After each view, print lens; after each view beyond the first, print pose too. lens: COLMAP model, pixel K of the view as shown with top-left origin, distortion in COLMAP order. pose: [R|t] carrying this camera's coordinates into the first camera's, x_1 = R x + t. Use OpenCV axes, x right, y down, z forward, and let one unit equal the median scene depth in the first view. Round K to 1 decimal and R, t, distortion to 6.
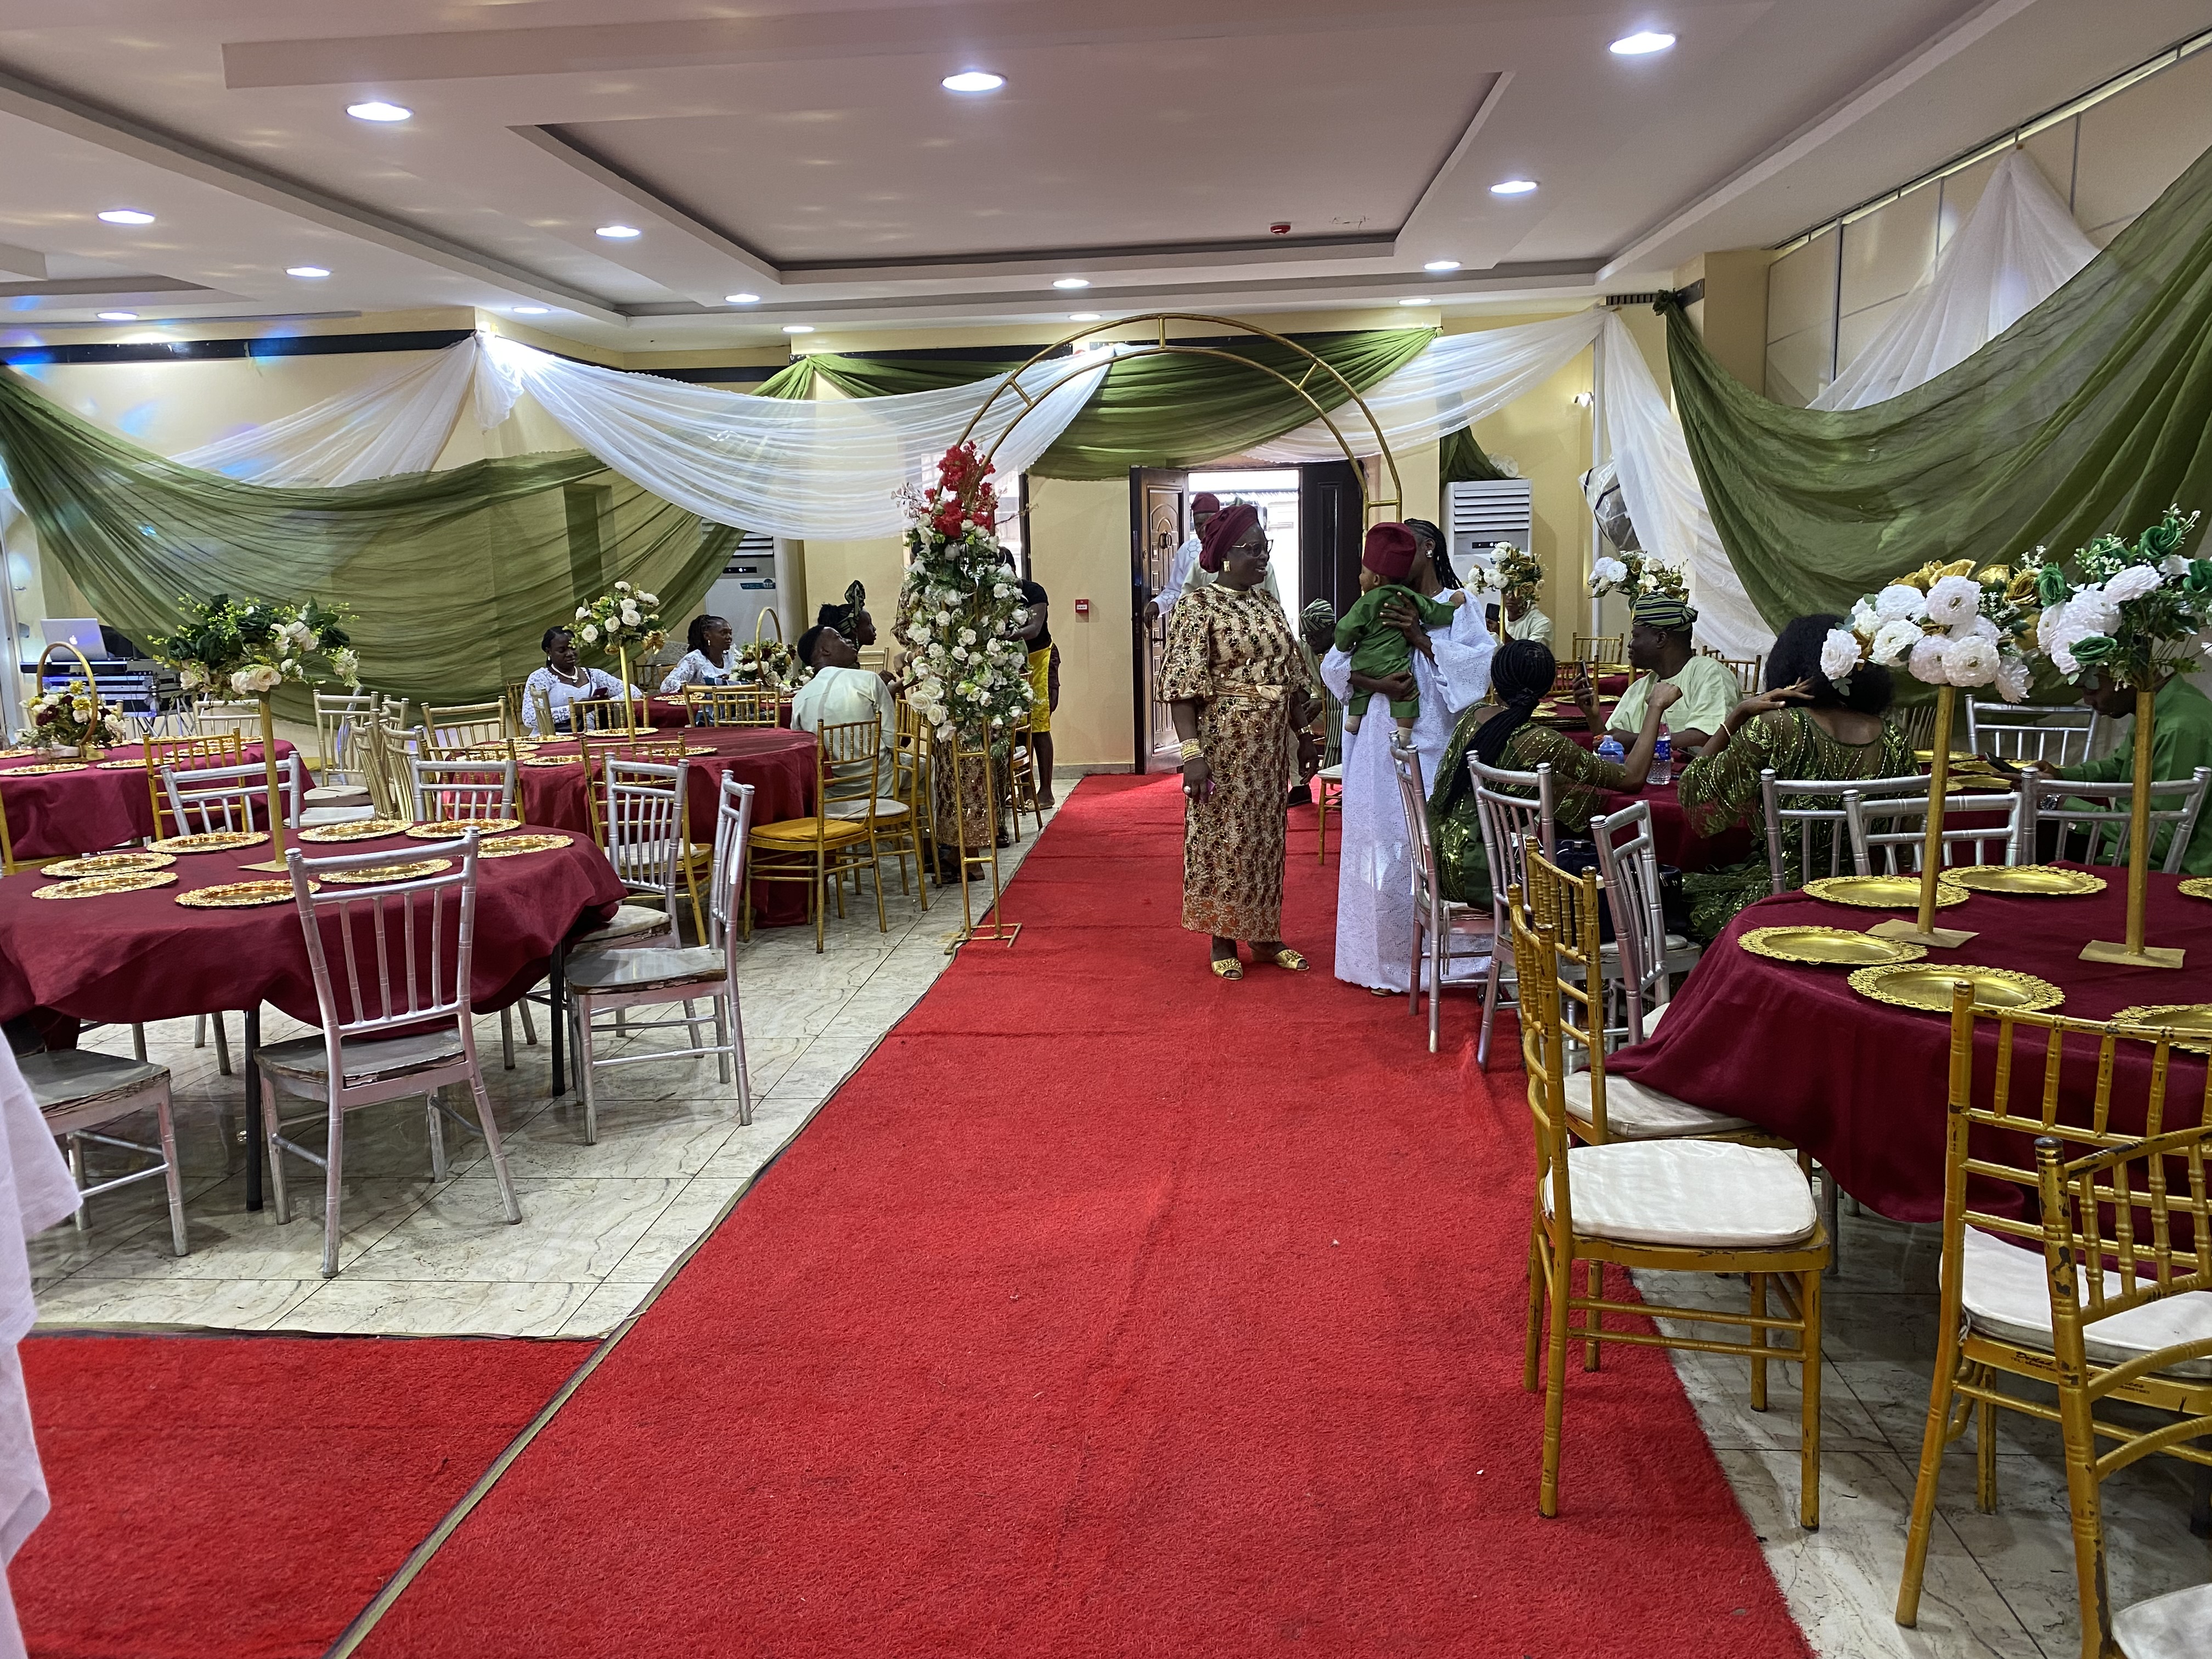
lens RADIAL K [[1663.6, 0, 1106.0], [0, 1663.6, 829.5], [0, 0, 1]] dist [0.045980, -0.004220]
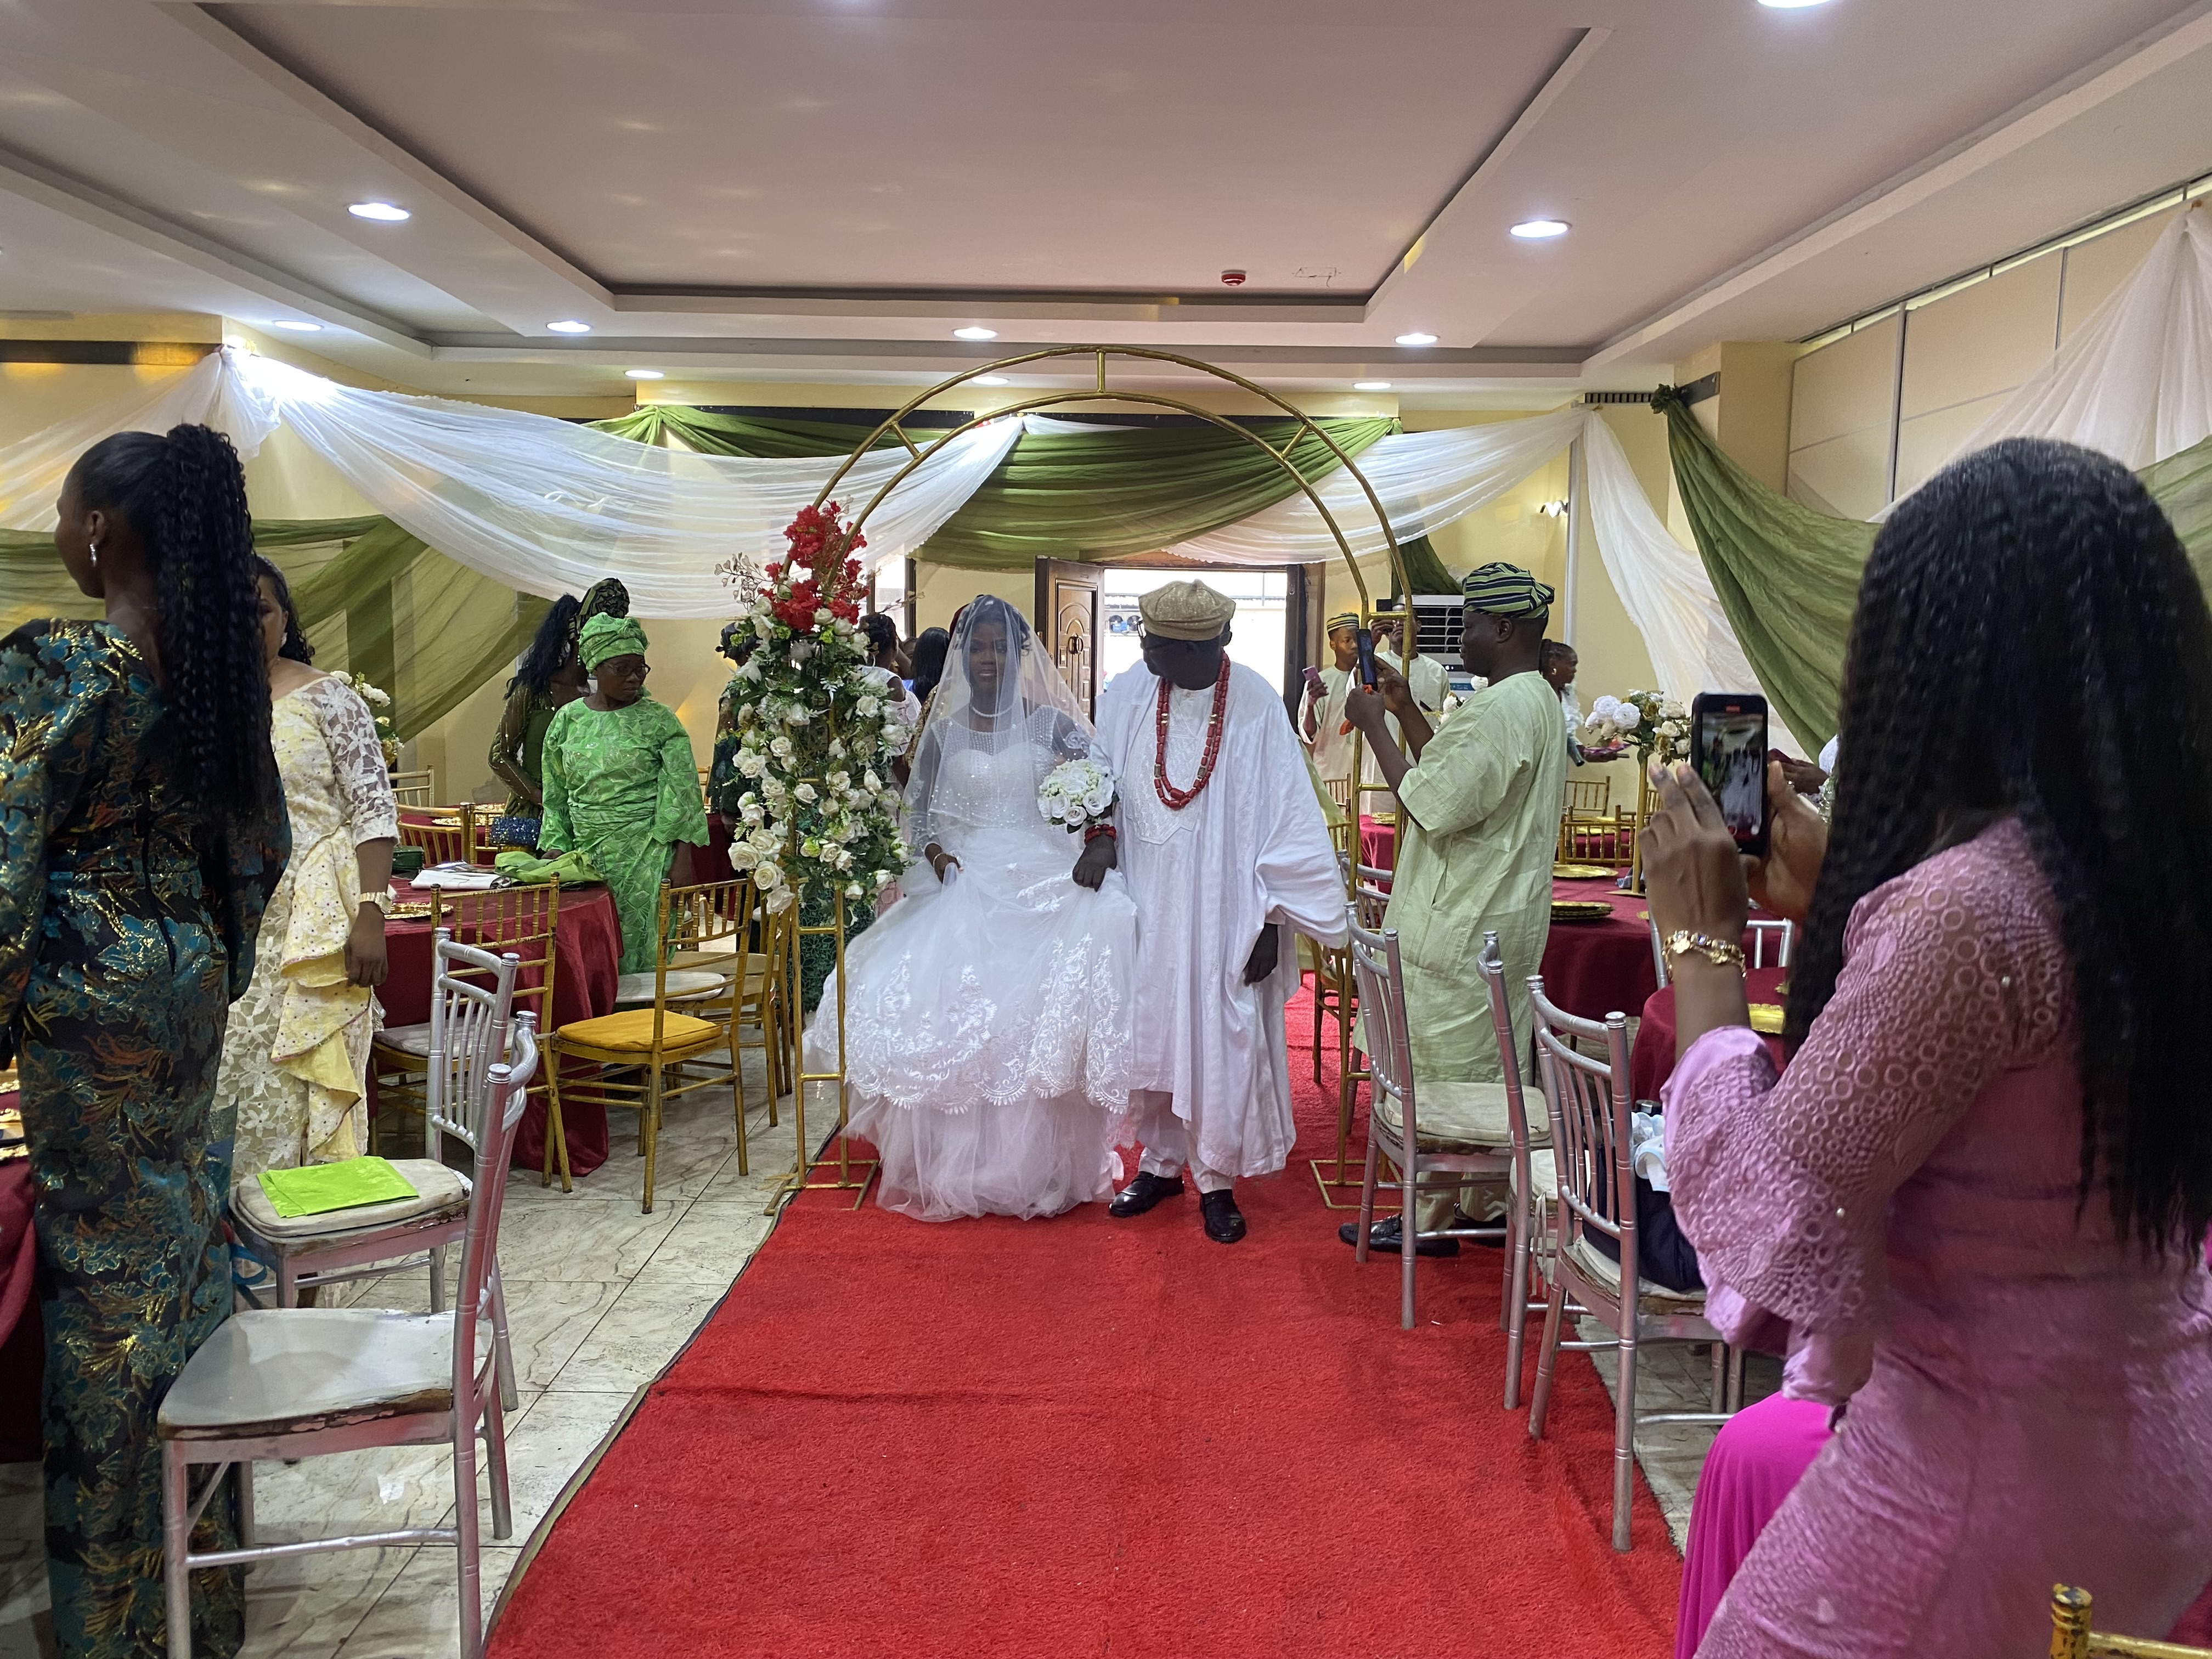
lens RADIAL K [[1663.6, 0, 1106.0], [0, 1663.6, 829.5], [0, 0, 1]] dist [0.045980, -0.004220]
pose [[0.996782, 0.037576, 0.070811, -0.006376], [-0.033356, 0.997649, -0.059860, -0.035936], [-0.072894, 0.057305, 0.995692, 0.194687]]
